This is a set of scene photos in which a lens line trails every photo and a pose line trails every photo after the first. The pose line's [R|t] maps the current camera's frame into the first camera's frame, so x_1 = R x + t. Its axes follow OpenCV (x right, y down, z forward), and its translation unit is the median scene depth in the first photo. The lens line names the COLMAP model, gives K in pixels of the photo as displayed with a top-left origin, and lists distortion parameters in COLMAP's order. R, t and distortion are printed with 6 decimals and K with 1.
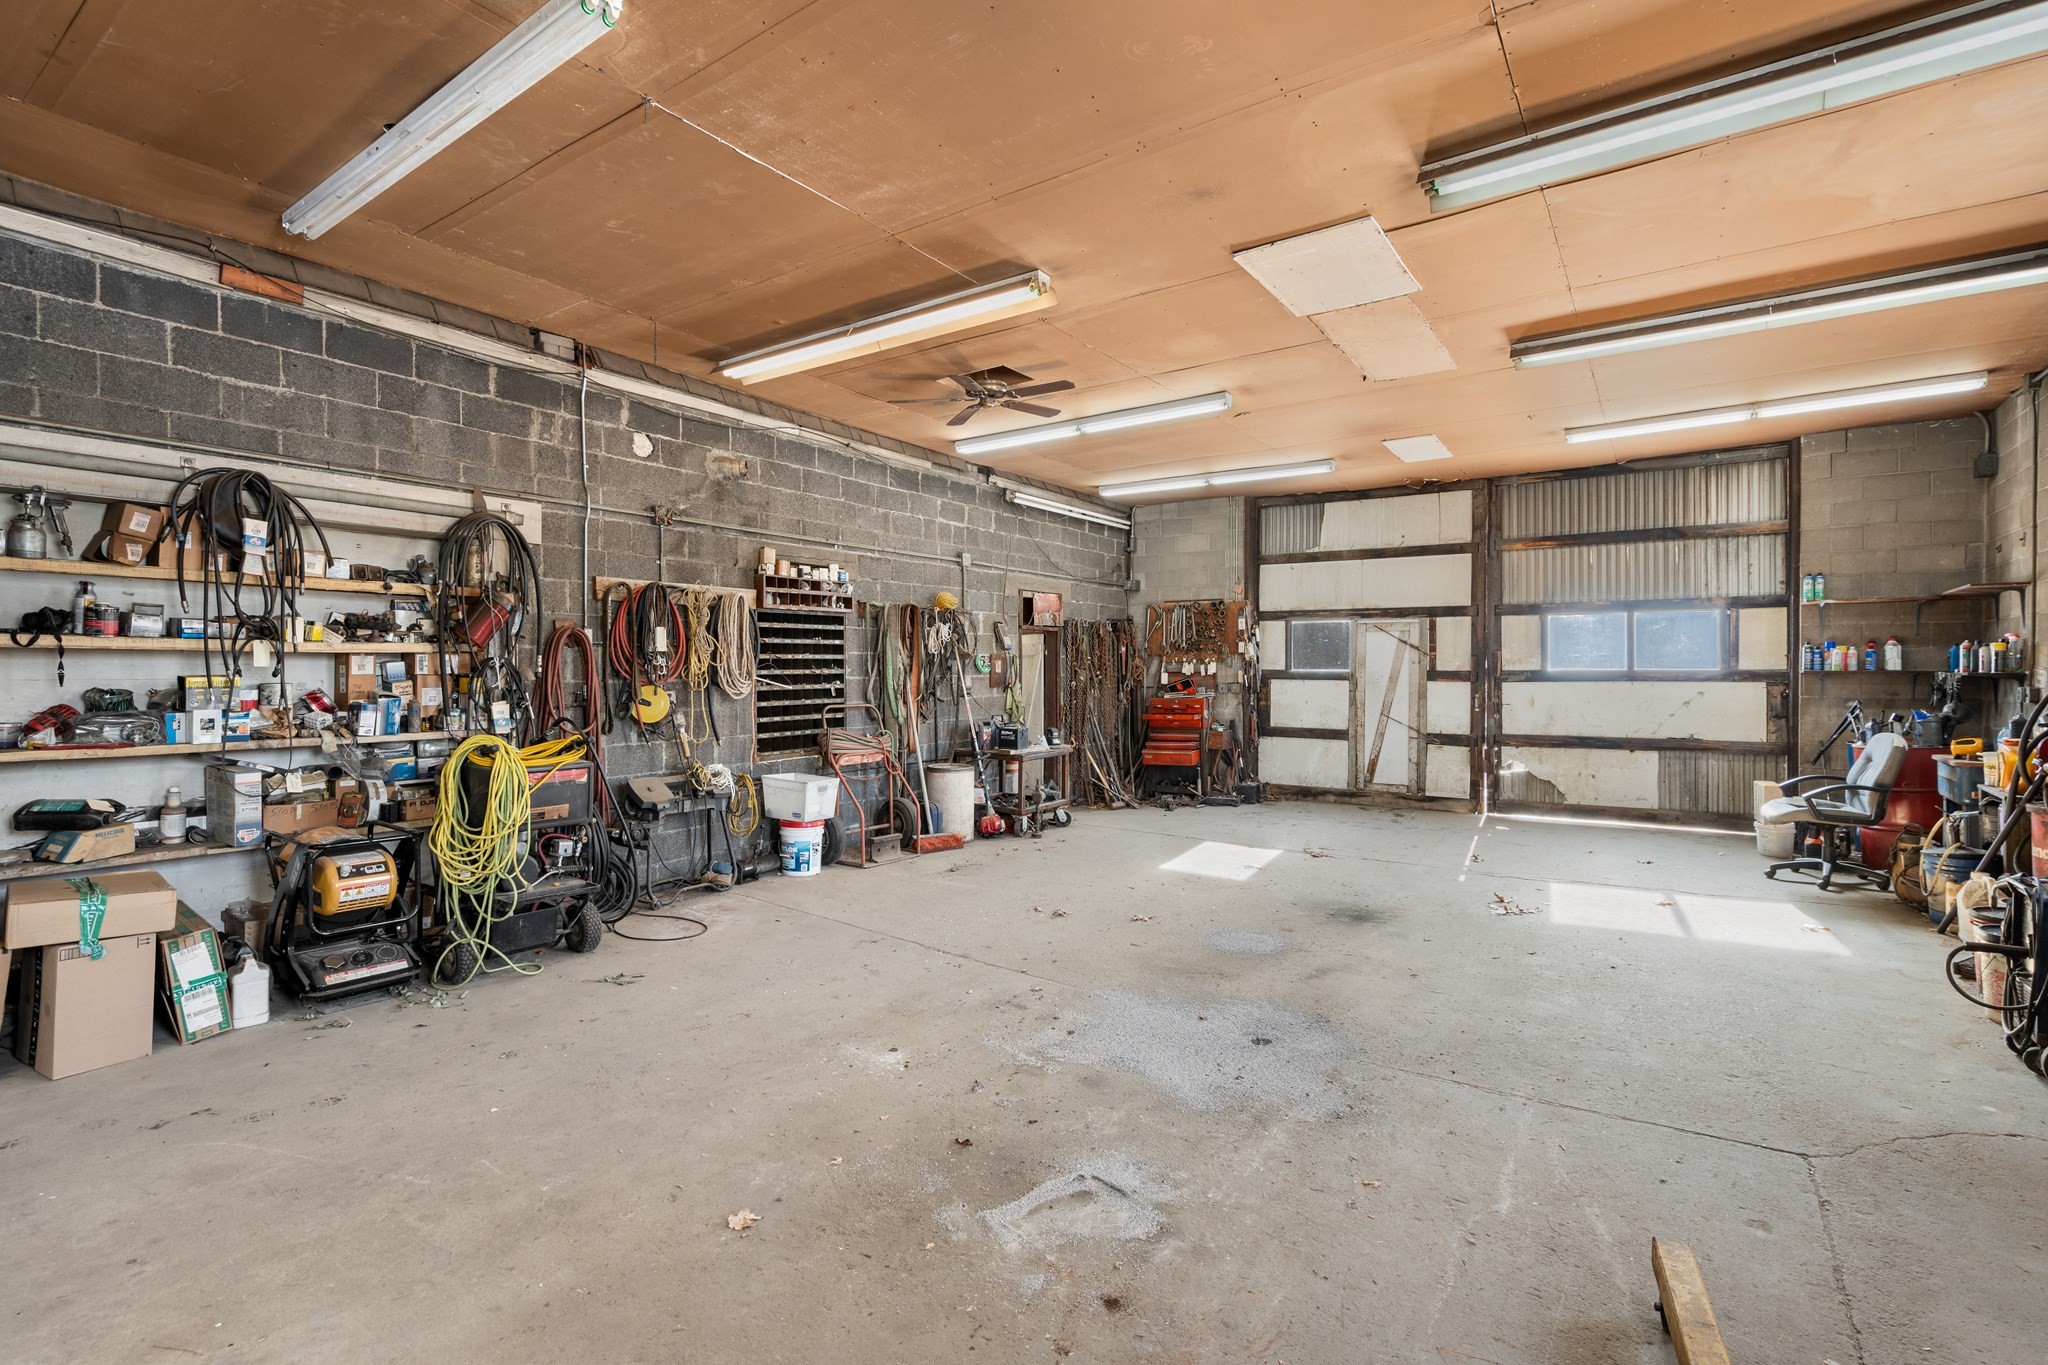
lens RADIAL K [[928.4, 0, 1024.0], [0, 928.4, 682.5], [0, 0, 1]] dist [-0.002665, 0.000049]
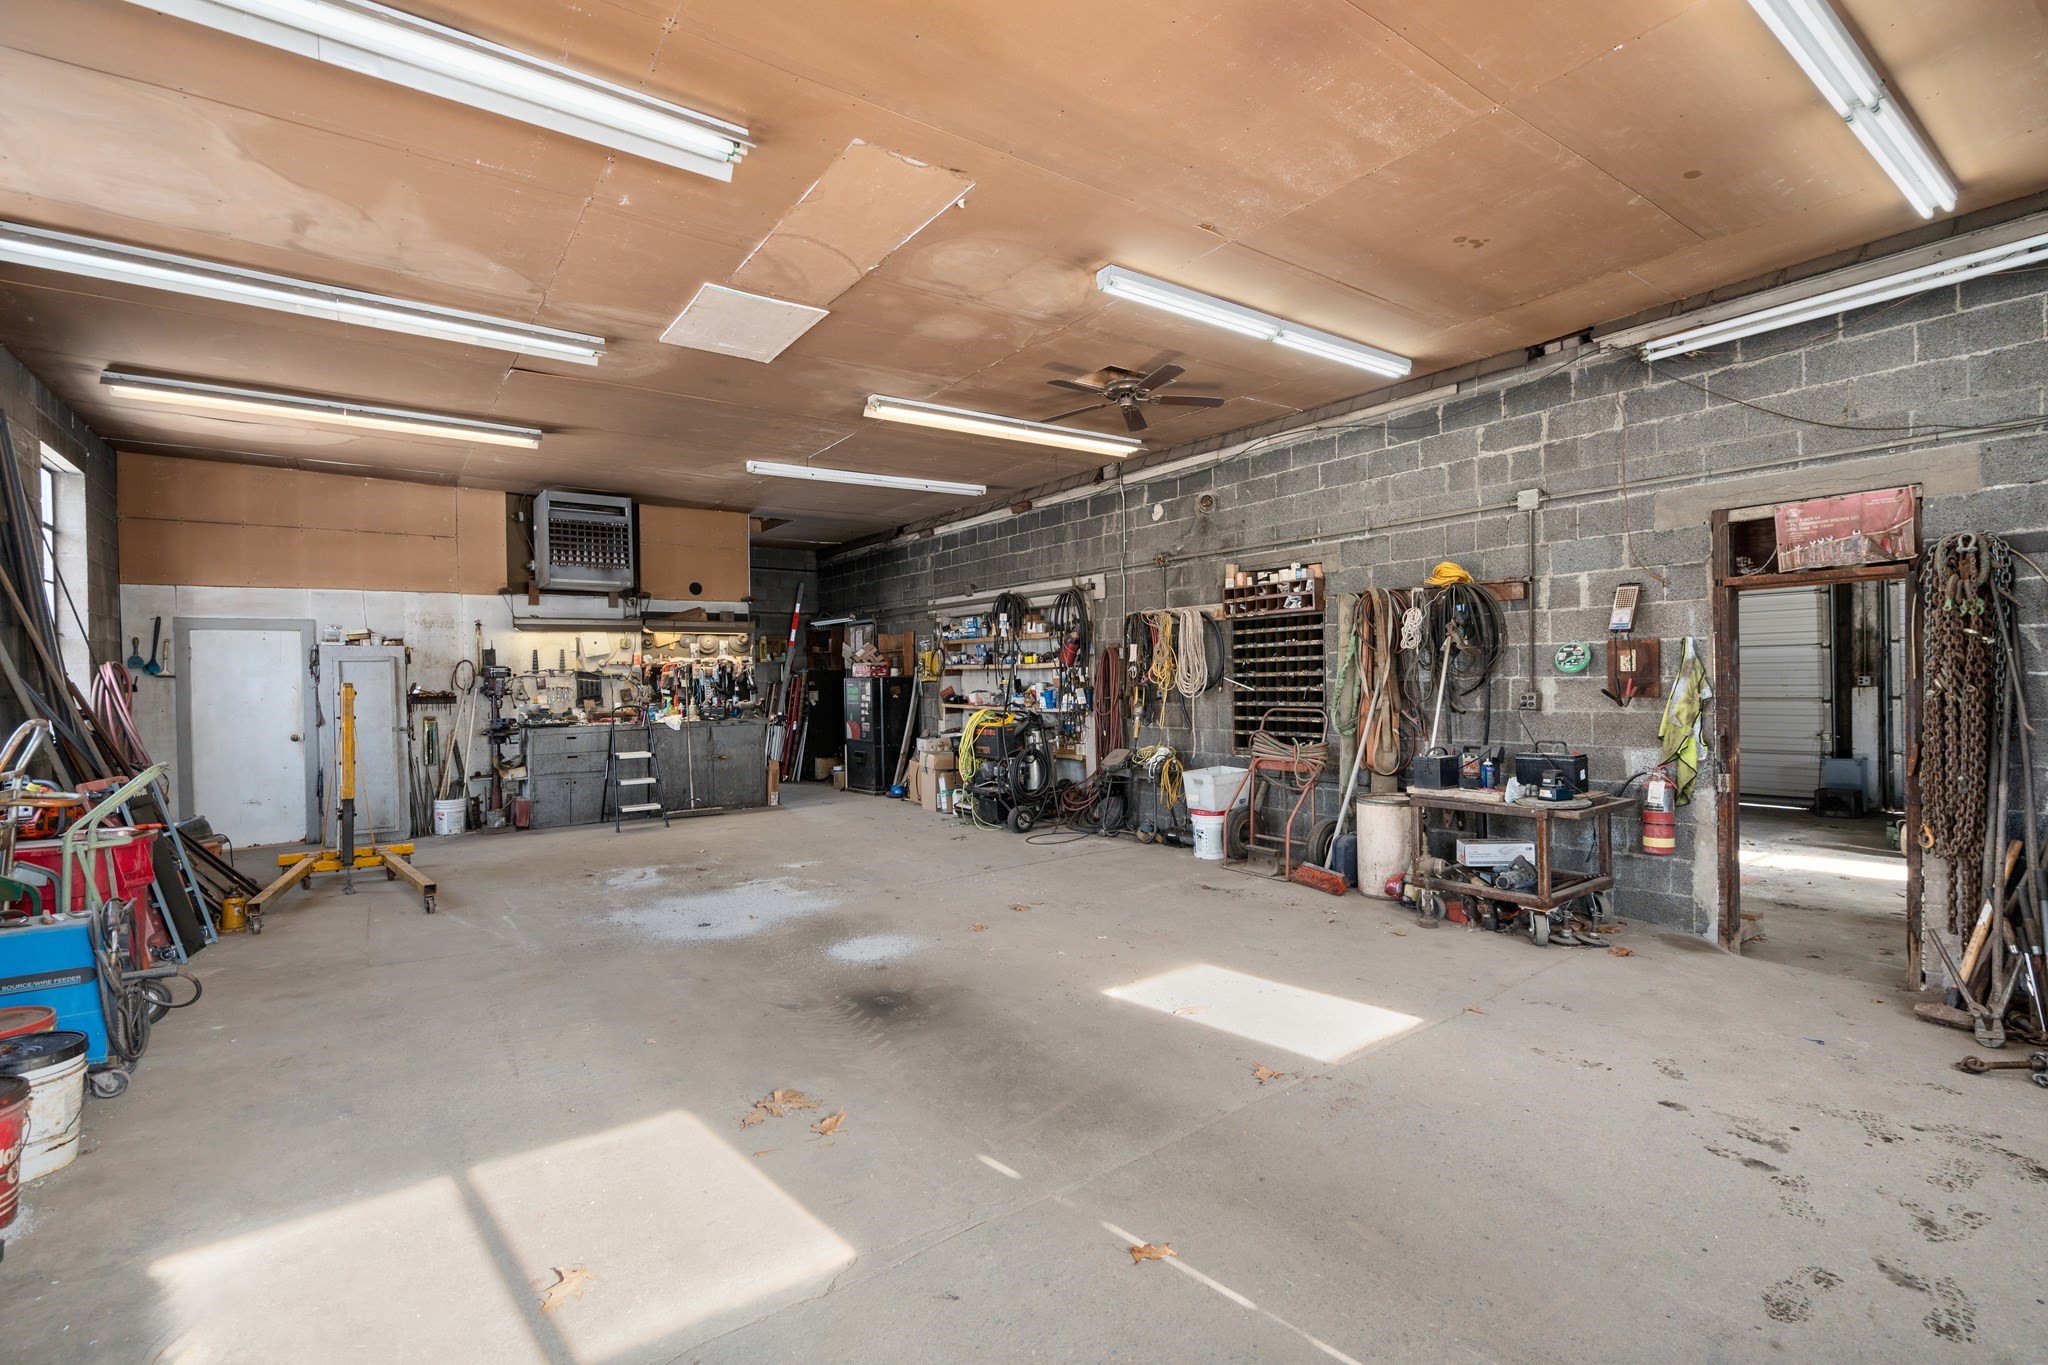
lens RADIAL K [[928.4, 0, 1024.0], [0, 928.4, 682.5], [0, 0, 1]] dist [-0.002665, 0.000049]
pose [[-0.326308, 0.008642, -0.945224, 0.838526], [0.001020, 0.999961, 0.008790, -0.012301], [0.945263, 0.001904, -0.326304, 1.101492]]
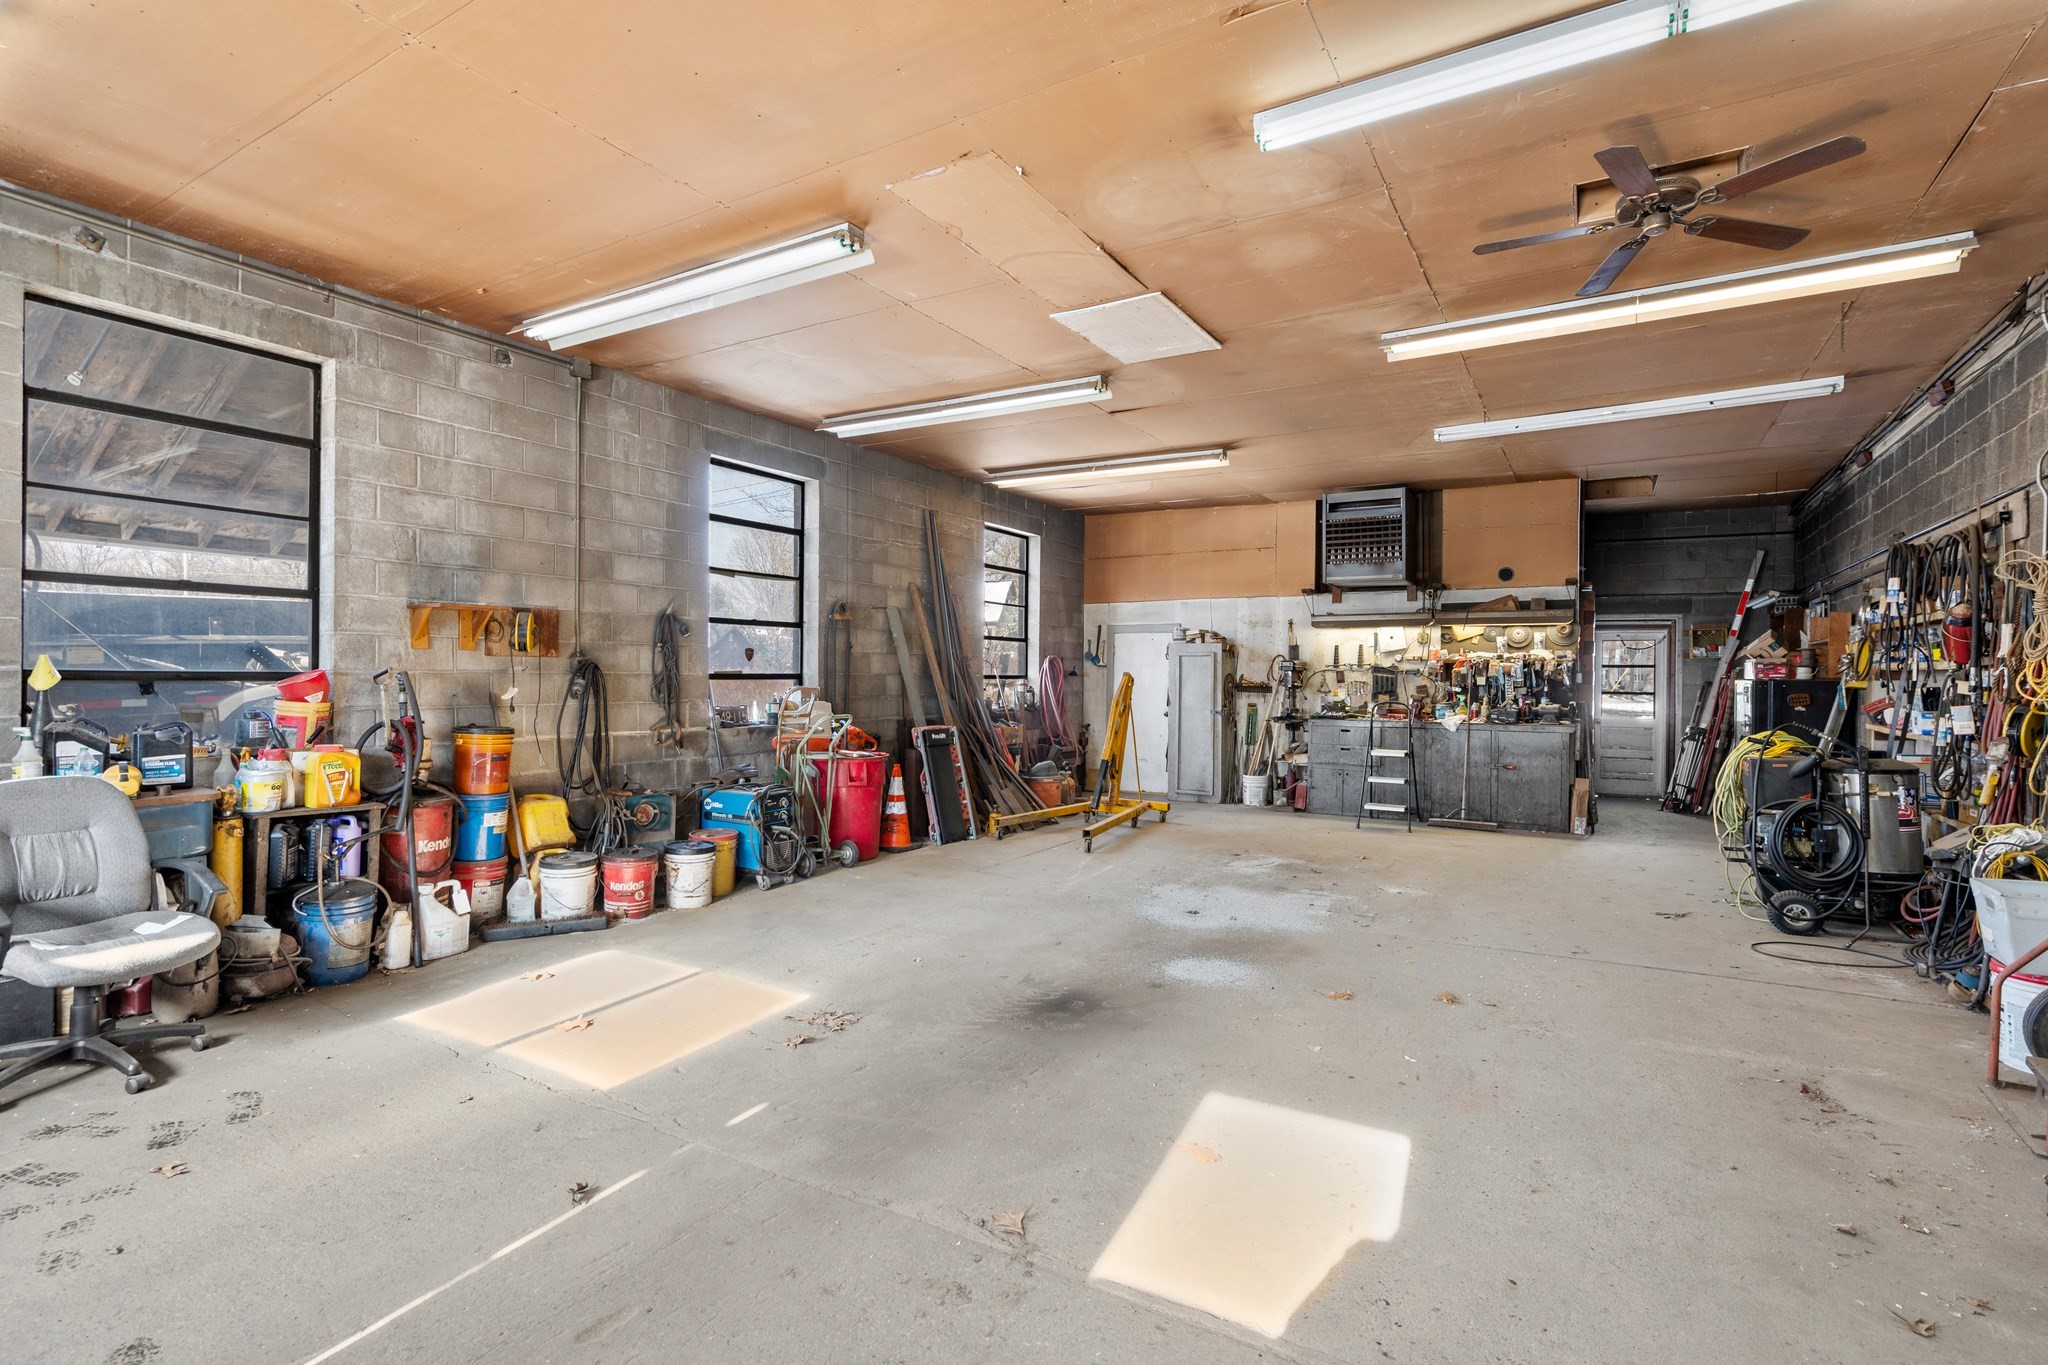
lens RADIAL K [[949.9, 0, 1025.4], [0, 949.9, 676.0], [0, 0, 1]] dist [-0.001557, 0.000281]
pose [[-0.996968, -0.013620, -0.076615, 0.365266], [-0.014793, 0.999782, 0.014757, -0.016195], [0.076397, 0.015845, -0.996952, 1.420313]]
